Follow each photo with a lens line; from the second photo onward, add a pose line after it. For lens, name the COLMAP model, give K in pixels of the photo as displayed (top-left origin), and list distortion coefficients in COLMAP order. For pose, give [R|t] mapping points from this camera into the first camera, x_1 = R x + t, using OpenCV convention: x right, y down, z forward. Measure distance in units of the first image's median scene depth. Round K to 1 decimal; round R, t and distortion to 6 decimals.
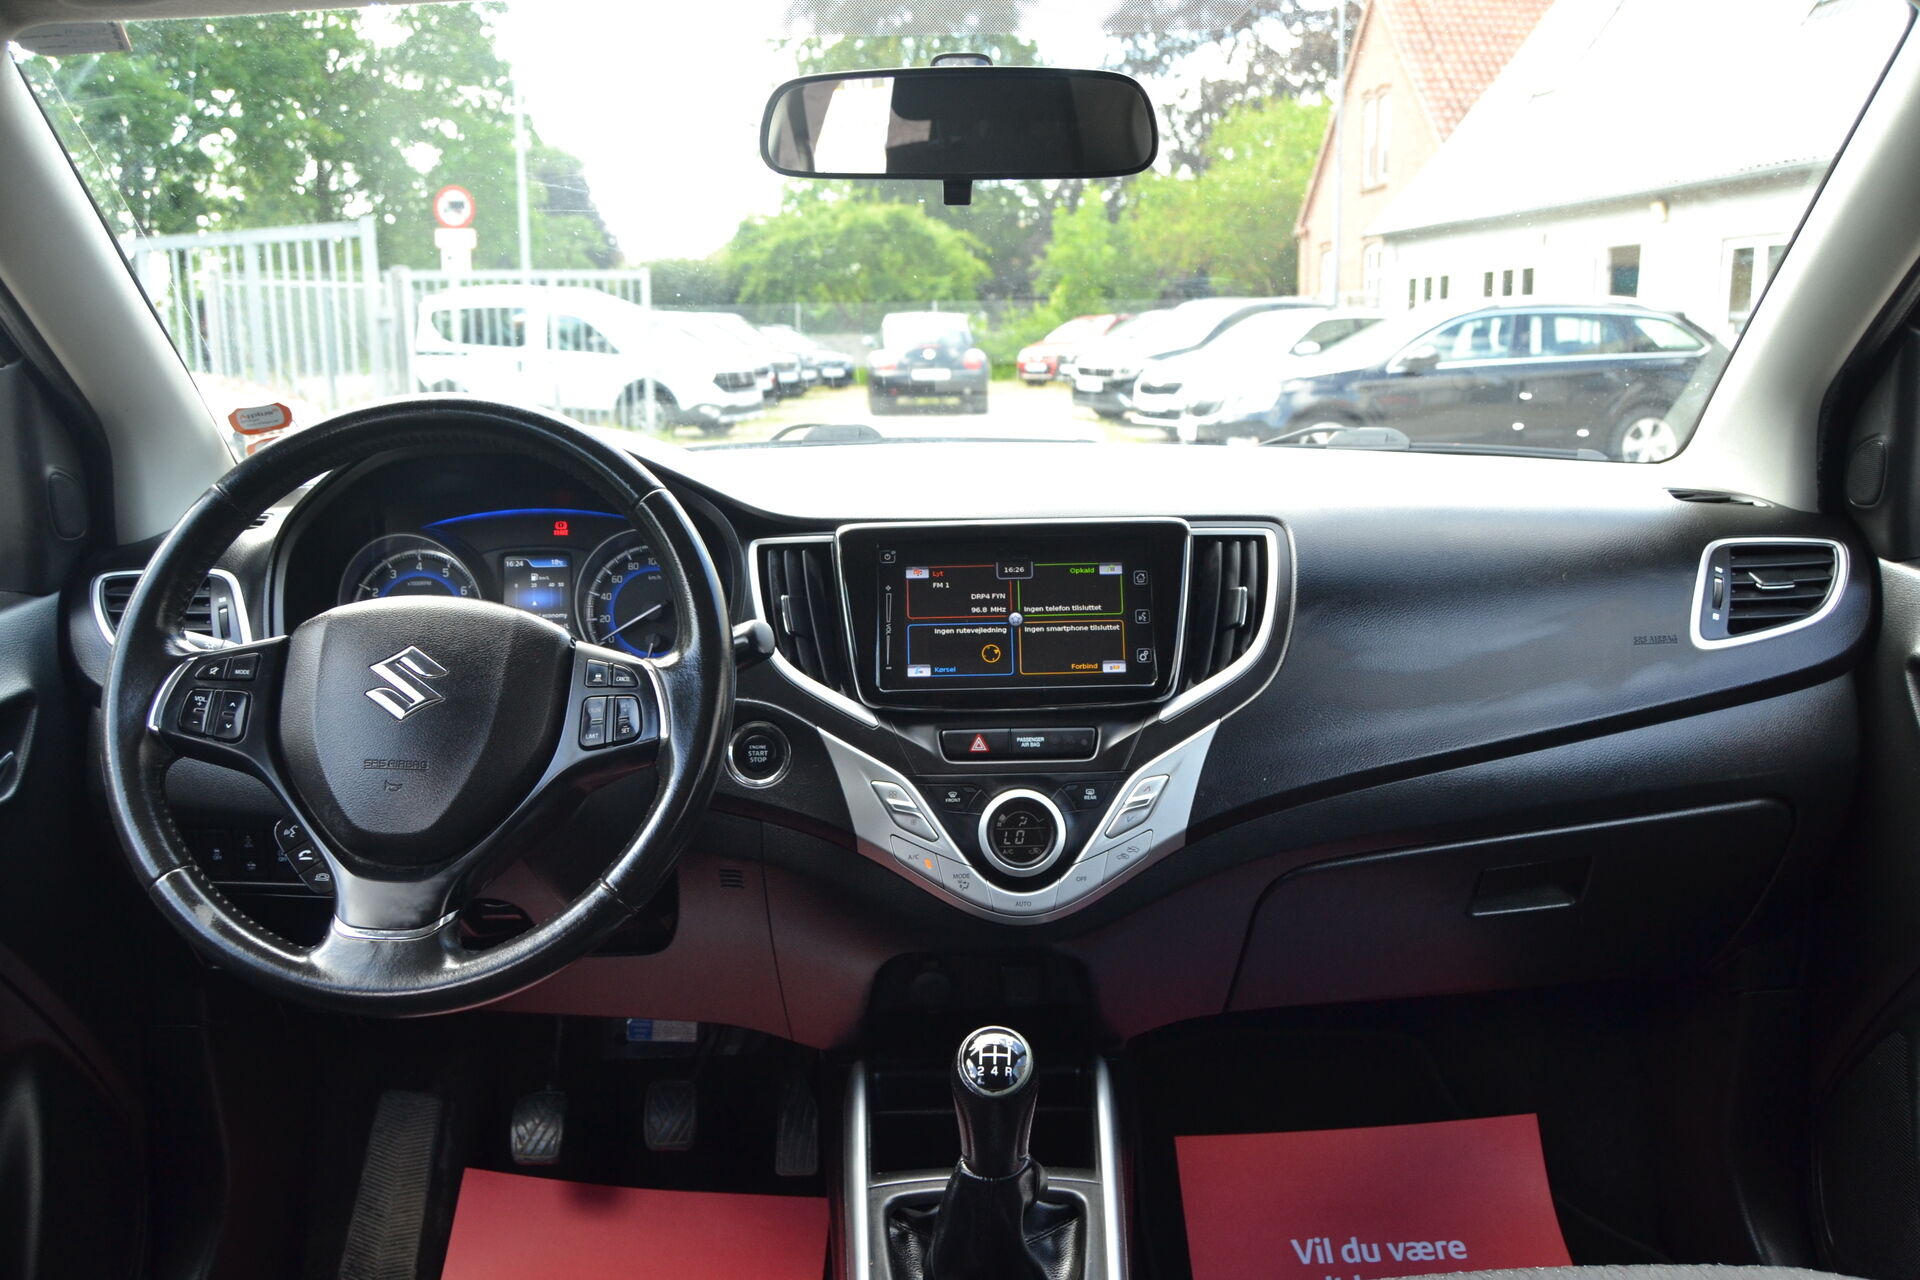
lens RADIAL K [[1517.1, 0, 960.0], [0, 1517.1, 640.0], [0, 0, 1]] dist [-0.073413, 0.002153]
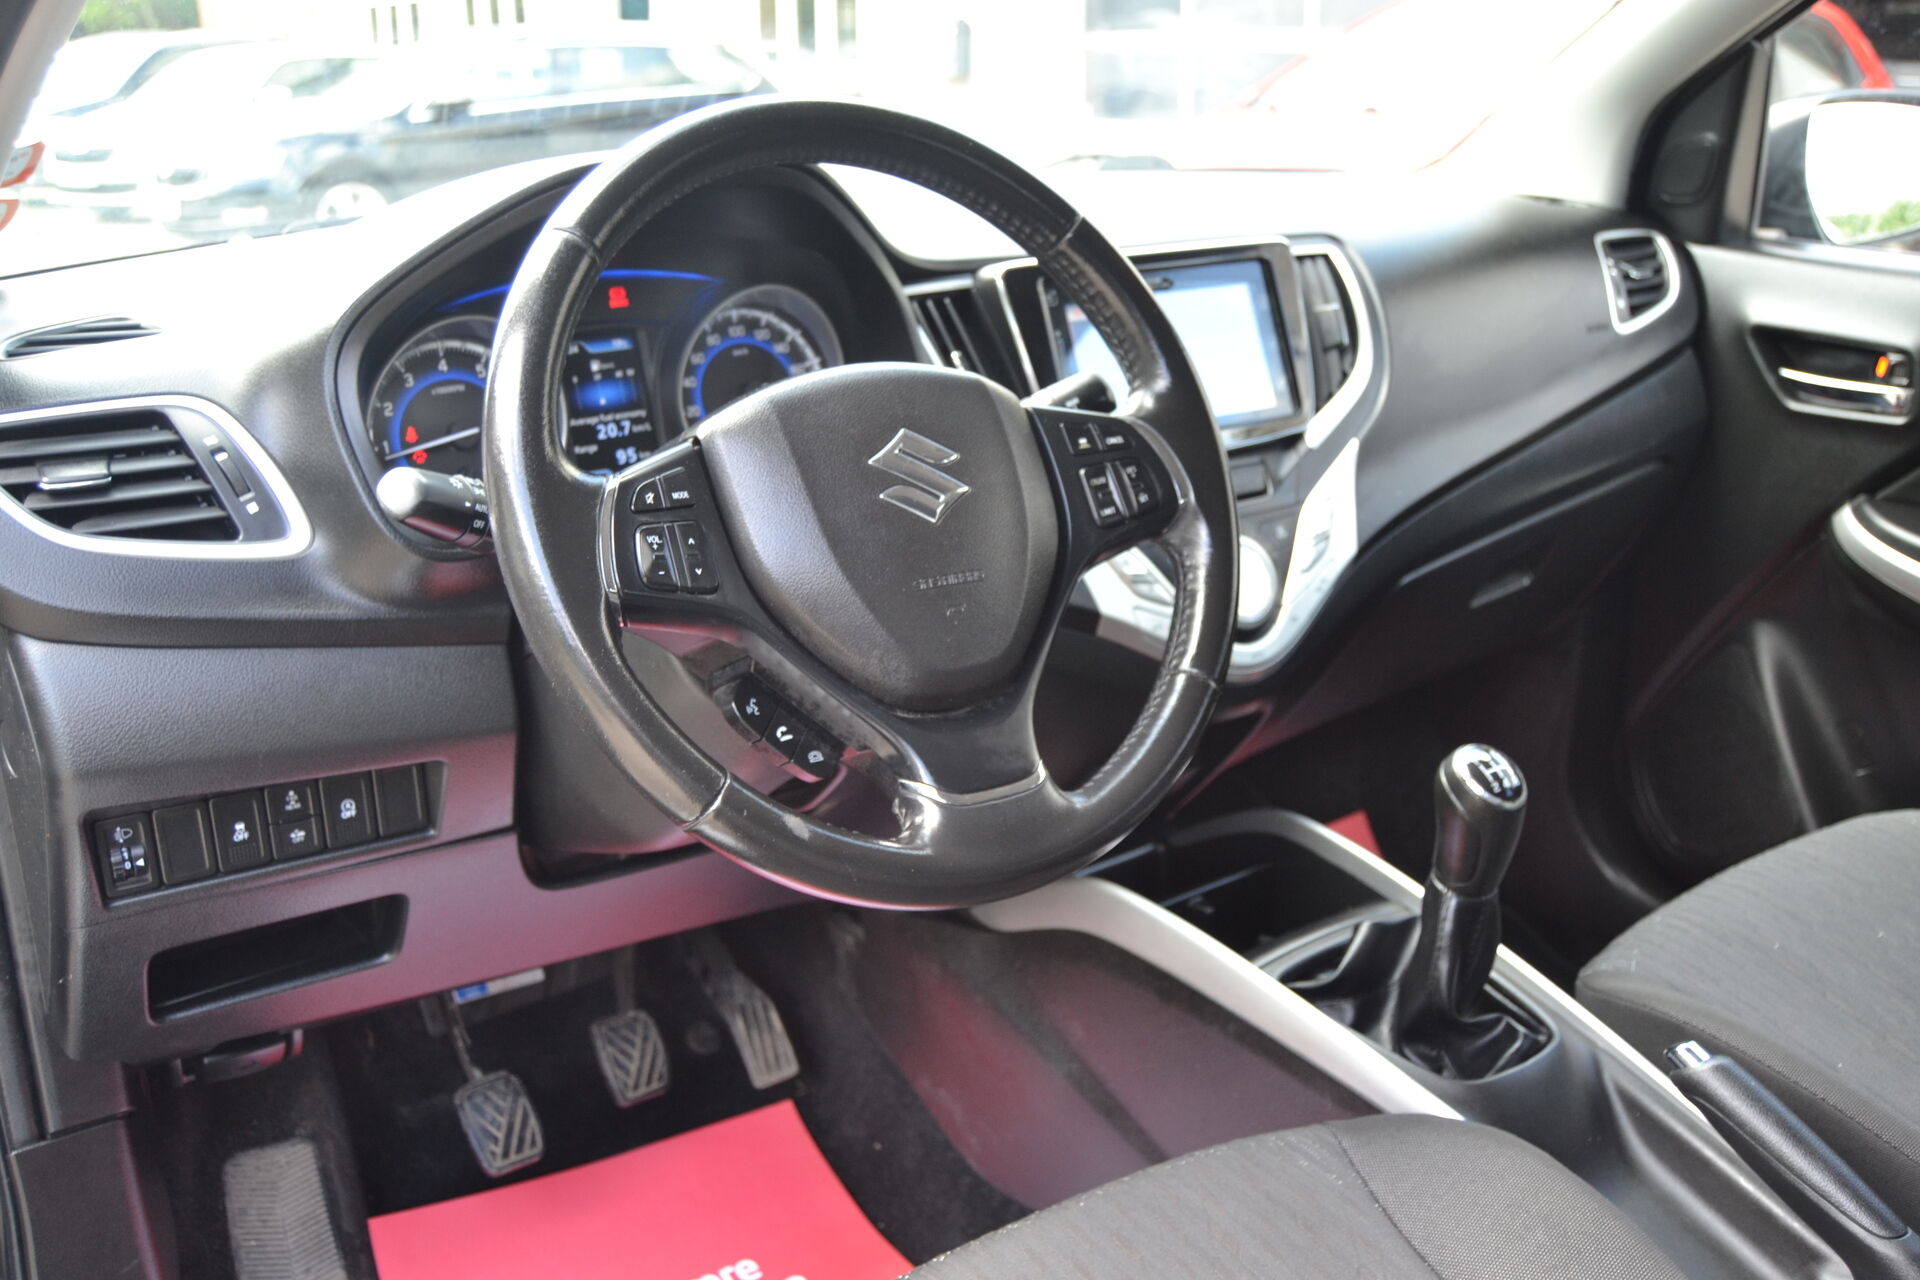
lens RADIAL K [[1814.7, 0, 960.0], [0, 1814.7, 640.0], [0, 0, 1]] dist [-0.055637, 0.026264]
pose [[0.807954, -0.174730, 0.562744, -0.723948], [0.116664, 0.983553, 0.137890, -0.011792], [-0.577582, -0.045757, 0.815049, 0.180176]]
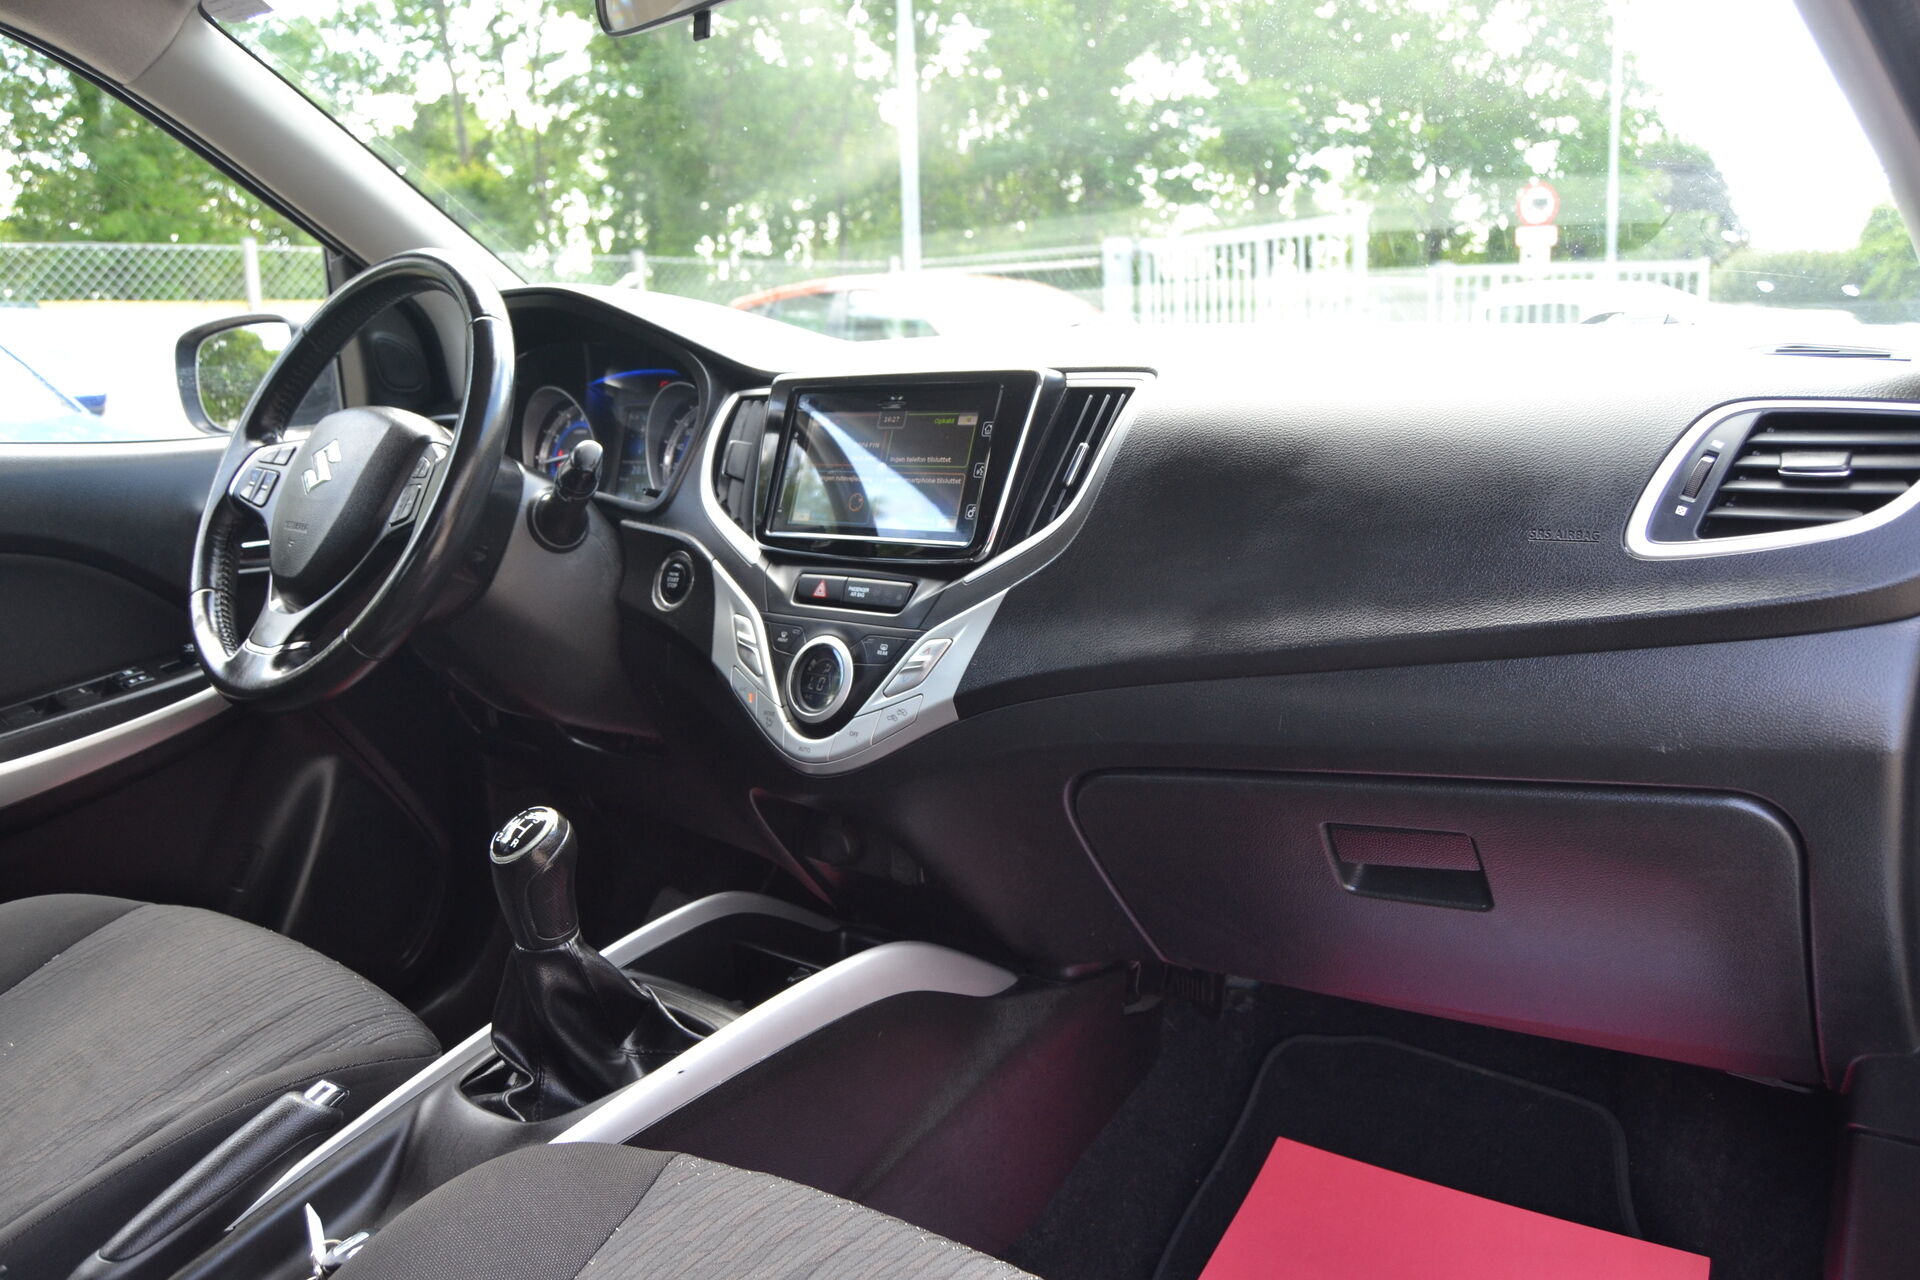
lens RADIAL K [[1517.1, 0, 960.0], [0, 1517.1, 640.0], [0, 0, 1]] dist [-0.073413, 0.002153]
pose [[0.753082, 0.106126, -0.649310, 0.729137], [-0.109725, 0.993342, 0.035095, 0.056352], [0.648712, 0.044816, 0.759713, 0.305812]]
